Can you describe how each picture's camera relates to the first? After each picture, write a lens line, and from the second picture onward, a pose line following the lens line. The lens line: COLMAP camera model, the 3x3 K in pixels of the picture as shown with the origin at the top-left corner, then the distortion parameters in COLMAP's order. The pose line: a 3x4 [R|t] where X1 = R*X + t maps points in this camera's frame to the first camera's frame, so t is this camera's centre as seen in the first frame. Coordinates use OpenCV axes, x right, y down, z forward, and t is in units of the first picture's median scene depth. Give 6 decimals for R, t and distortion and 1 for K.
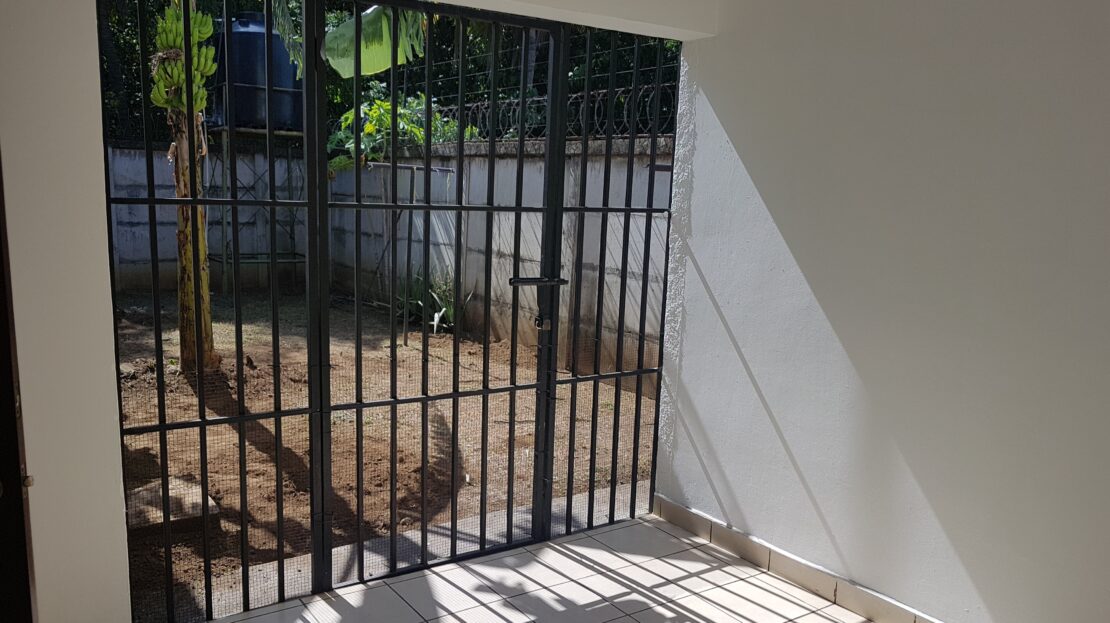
lens RADIAL K [[864.4, 0, 512.2], [0, 864.4, 351.3], [0, 0, 1]] dist [0.044068, -0.002165]
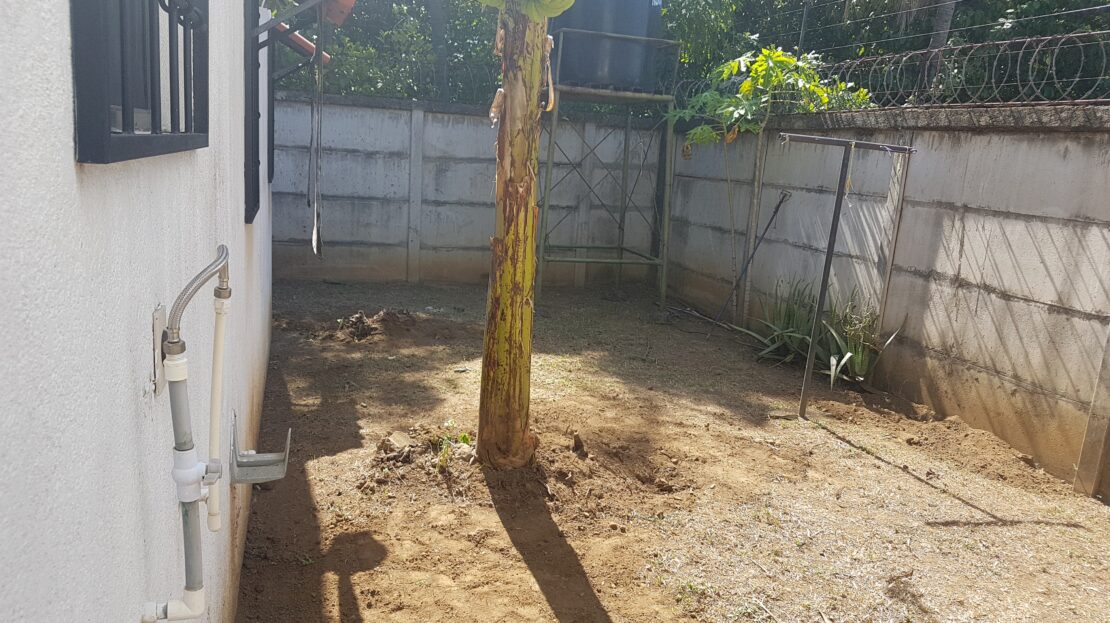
lens RADIAL K [[864.4, 0, 555.9], [0, 864.4, 310.5], [0, 0, 1]] dist [0.044068, -0.002165]
pose [[0.959191, 0.081688, -0.270704, -0.113350], [-0.086984, 0.996181, -0.007602, -0.056310], [0.269049, 0.030839, 0.962633, 0.281580]]
